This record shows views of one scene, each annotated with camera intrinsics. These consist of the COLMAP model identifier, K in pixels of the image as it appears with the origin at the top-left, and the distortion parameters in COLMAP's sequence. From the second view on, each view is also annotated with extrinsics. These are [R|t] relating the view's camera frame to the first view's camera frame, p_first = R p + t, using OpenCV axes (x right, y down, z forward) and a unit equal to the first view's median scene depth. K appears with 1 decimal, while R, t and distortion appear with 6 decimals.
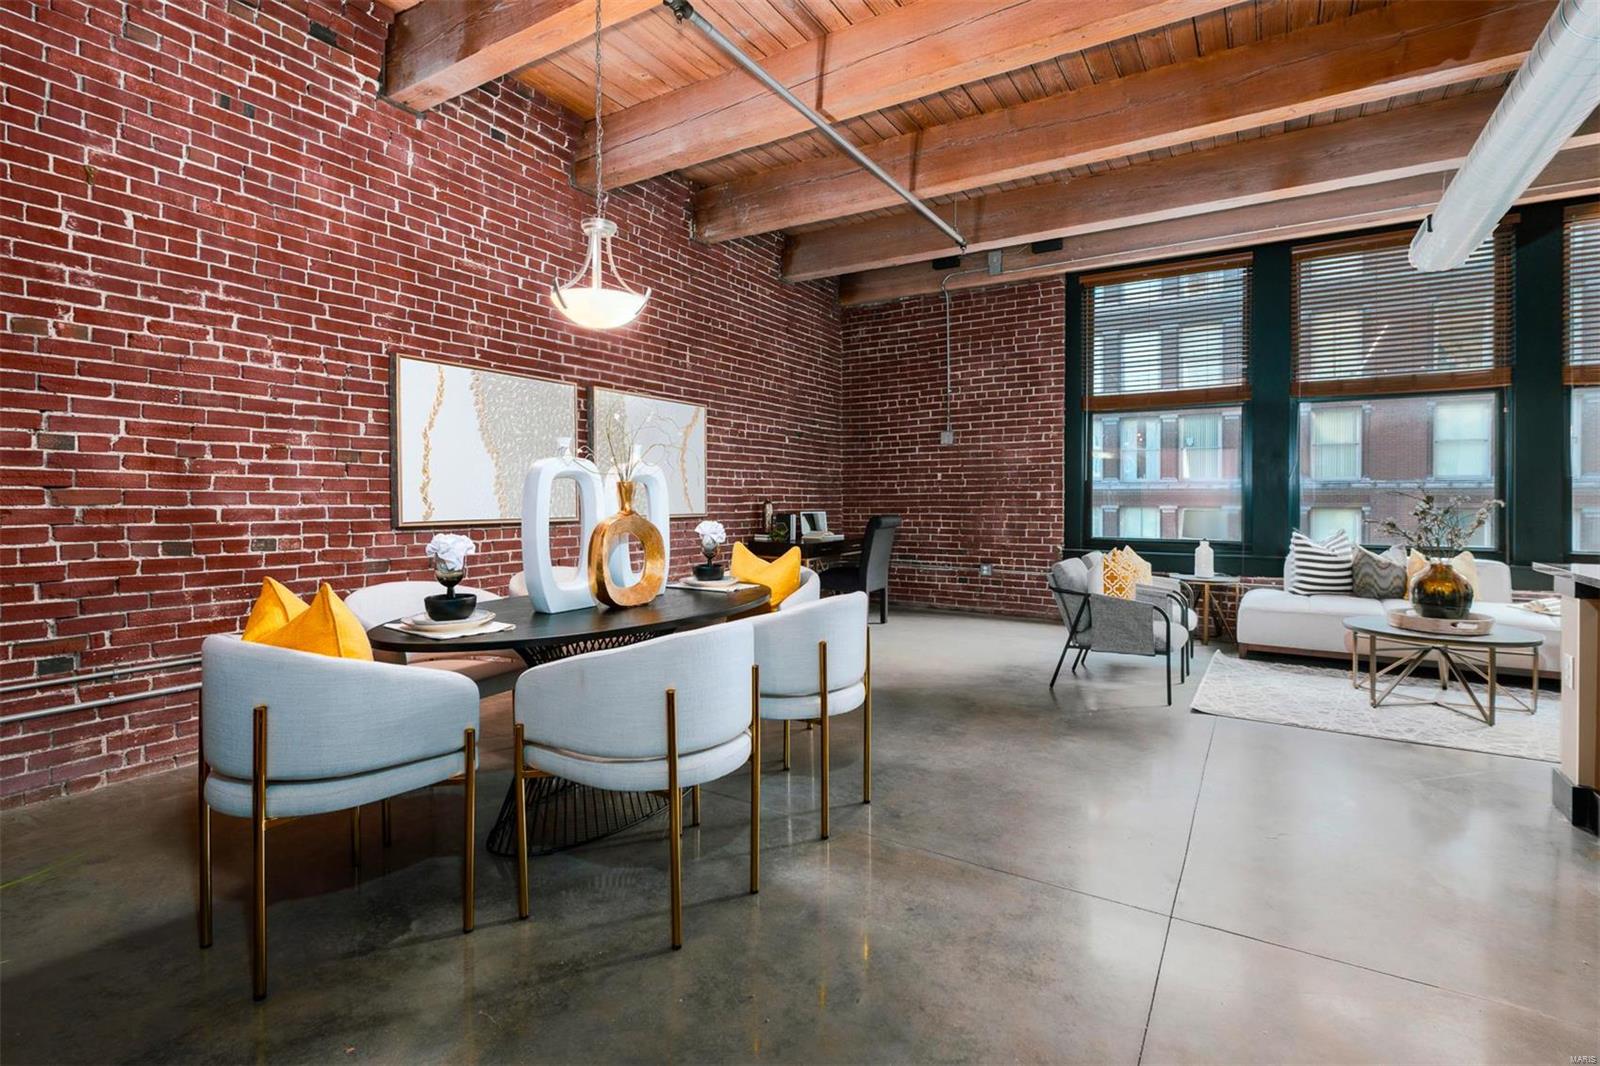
lens RADIAL K [[739.7, 0, 809.5], [0, 739.7, 504.5], [0, 0, 1]] dist [-0.001938, -0.001103]
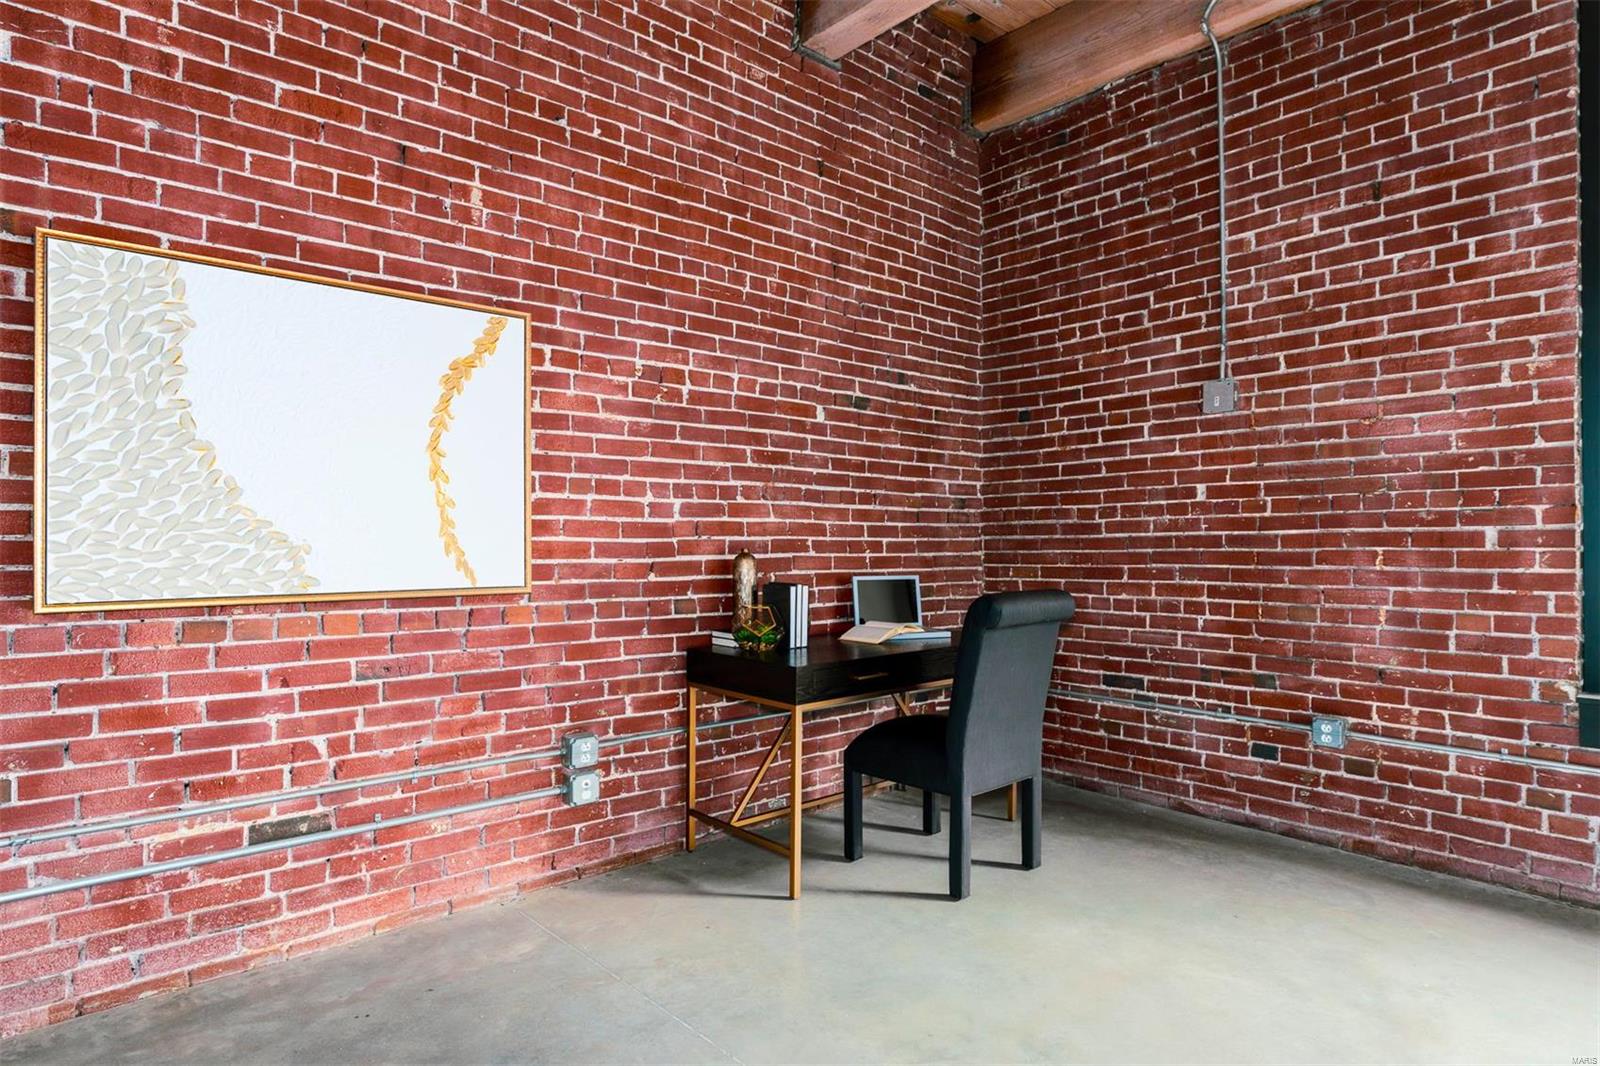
lens RADIAL K [[905.4, 0, 809.9], [0, 905.4, 533.7], [0, 0, 1]] dist [0.002194, -0.003128]
pose [[0.955075, -0.003293, -0.296346, 0.152119], [-0.001518, 0.999871, -0.016003, -0.008271], [0.296361, 0.015734, 0.954946, 0.589612]]
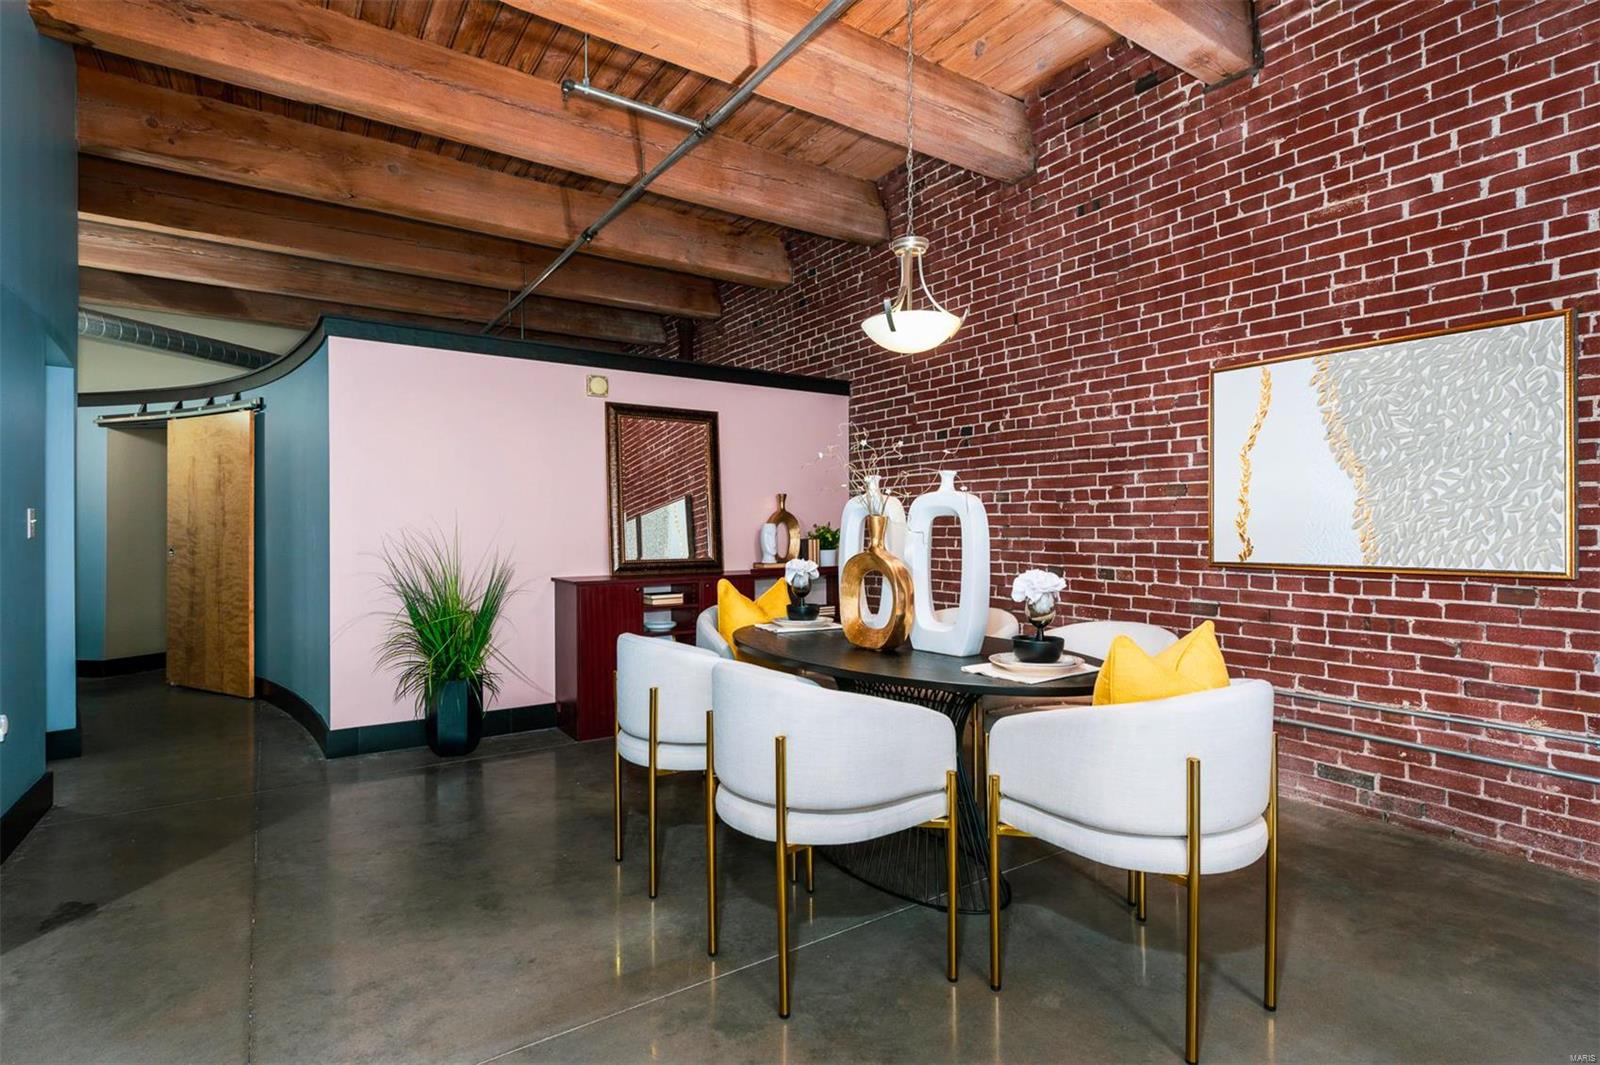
lens RADIAL K [[790.3, 0, 800.0], [0, 790.3, 532.5], [0, 0, 1]] dist [-0.005178, -0.000469]
pose [[-0.416796, 0.002717, -0.908996, 0.322844], [-0.007522, 0.999951, 0.006438, -0.007924], [0.908969, 0.009520, -0.416755, 0.607783]]
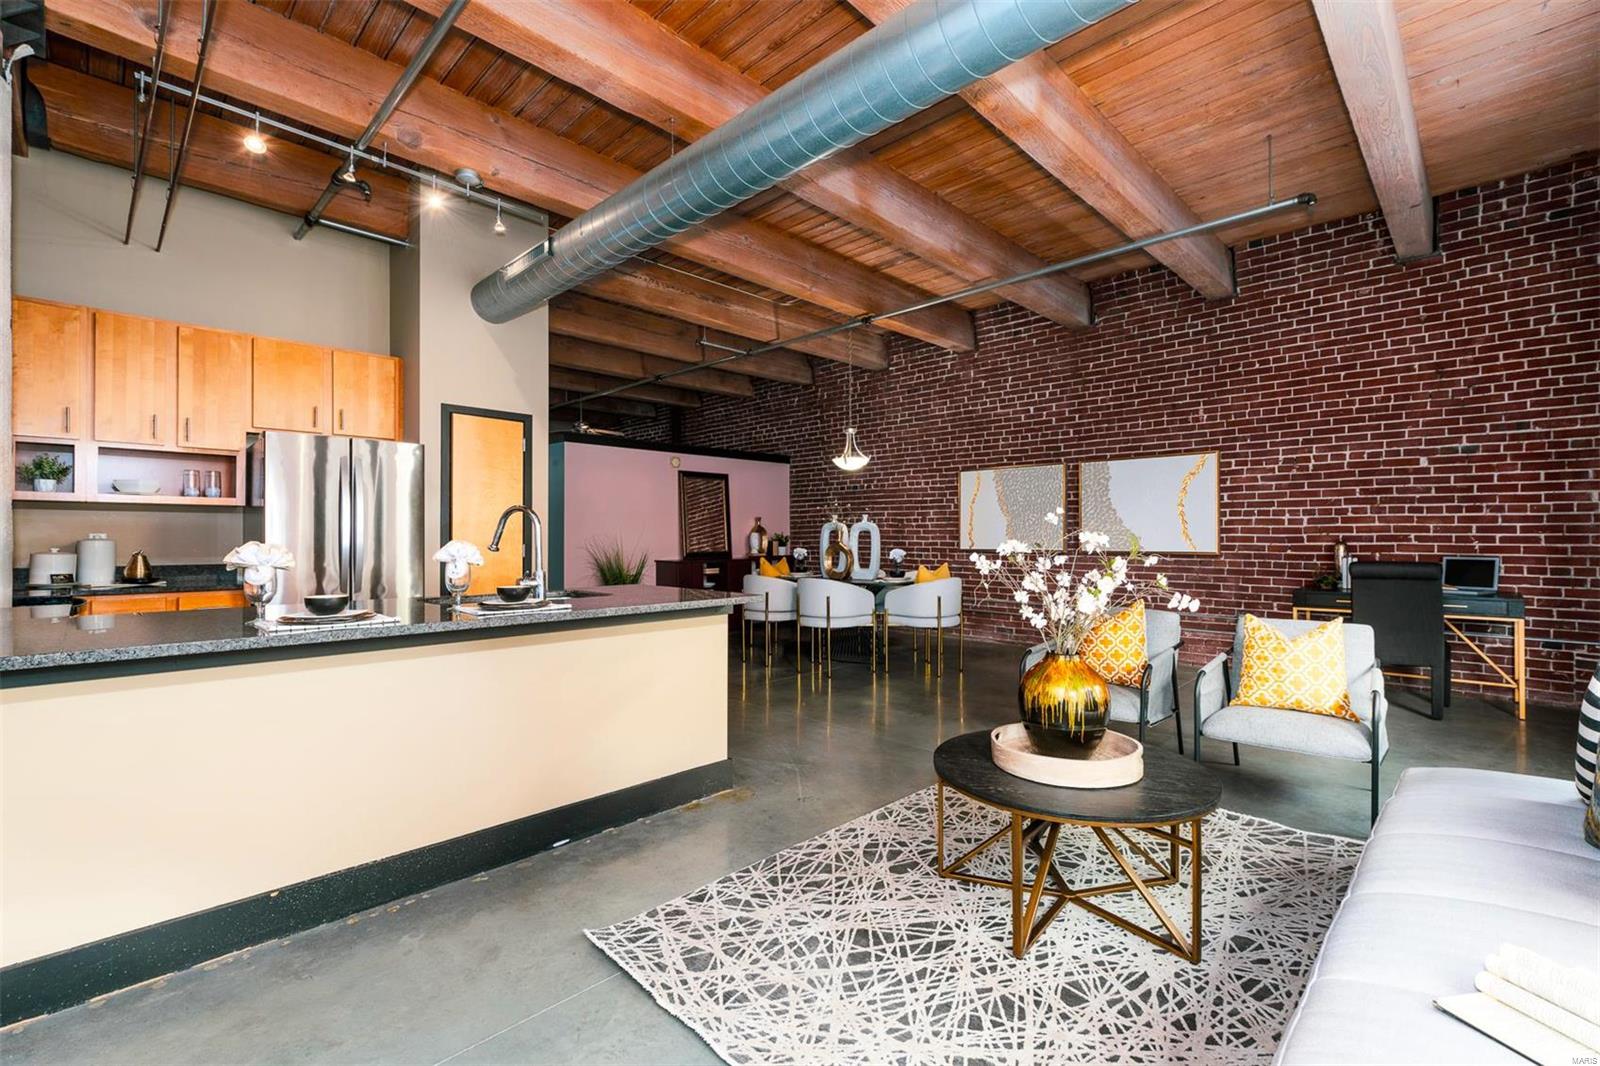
lens RADIAL K [[694.1, 0, 847.2], [0, 694.1, 535.6], [0, 0, 1]] dist [-0.002179, -0.000474]
pose [[-0.169143, -0.001648, -0.985590, 0.951530], [-0.008242, 0.999966, -0.000258, -0.007357], [0.985557, 0.008079, -0.169151, 0.654197]]
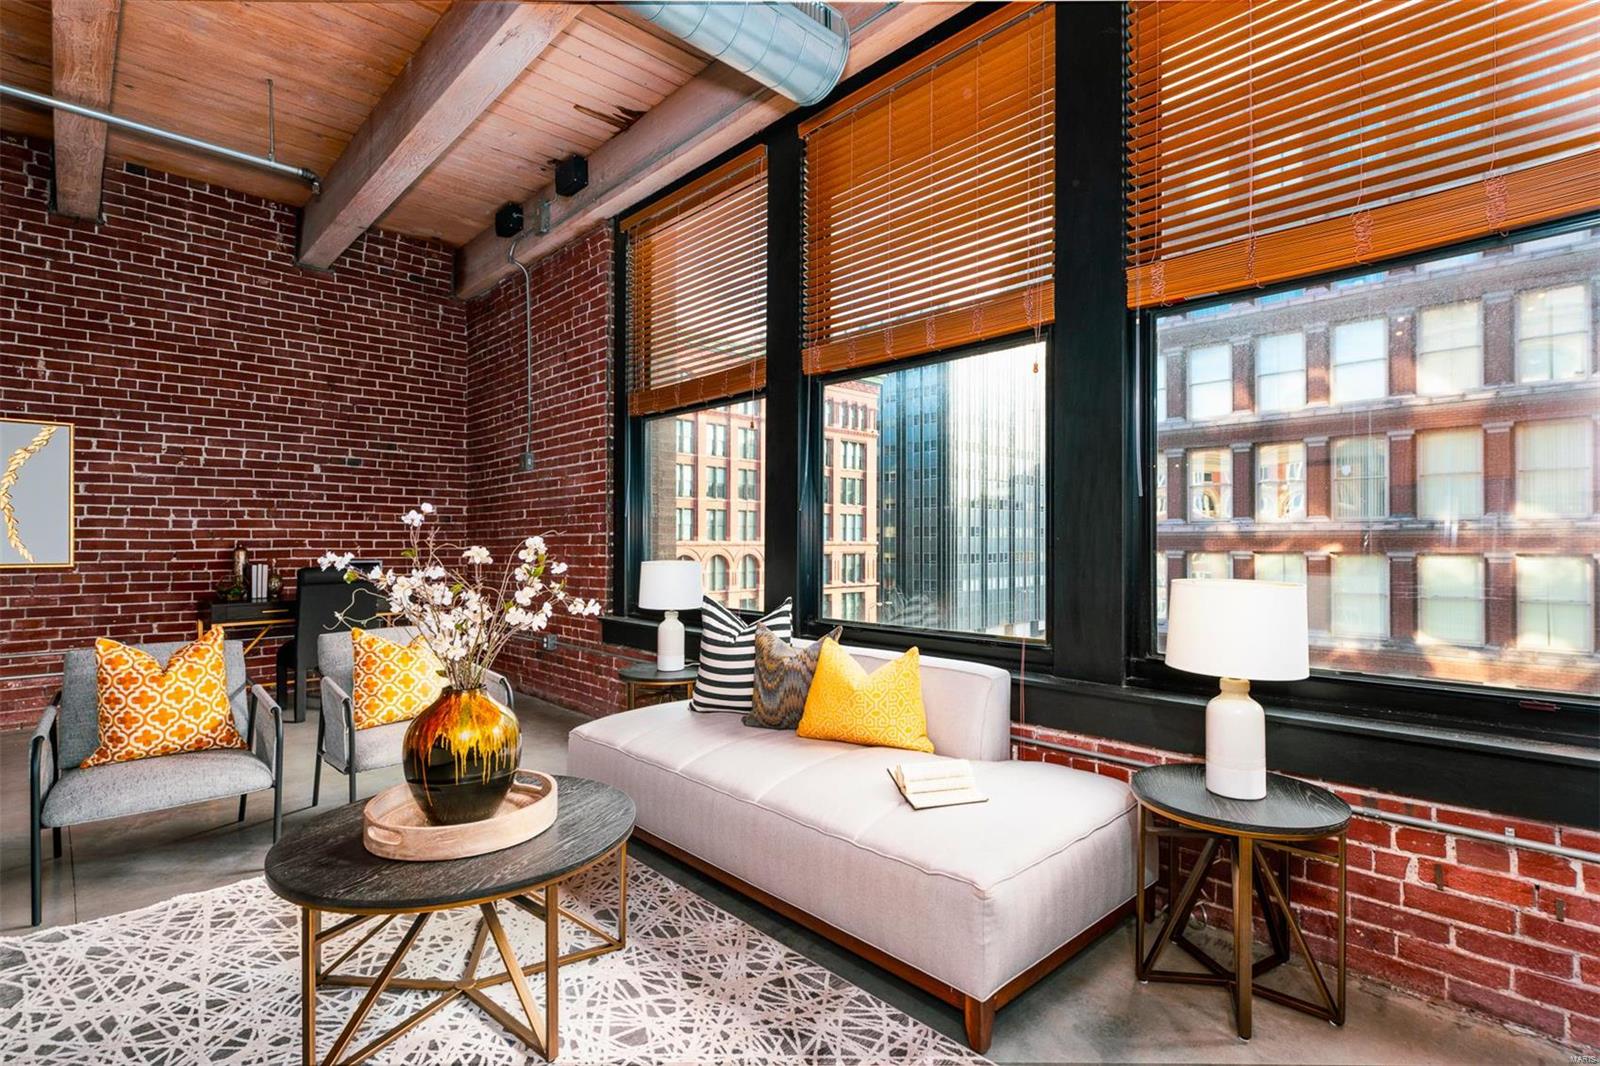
lens RADIAL K [[747.9, 0, 772.4], [0, 747.9, 536.4], [0, 0, 1]] dist [-0.001364, -0.000117]
pose [[0.965520, -0.002421, -0.260319, 0.786806], [-0.001728, 0.999875, -0.015708, -0.005043], [0.260325, 0.015617, 0.965395, 0.442813]]
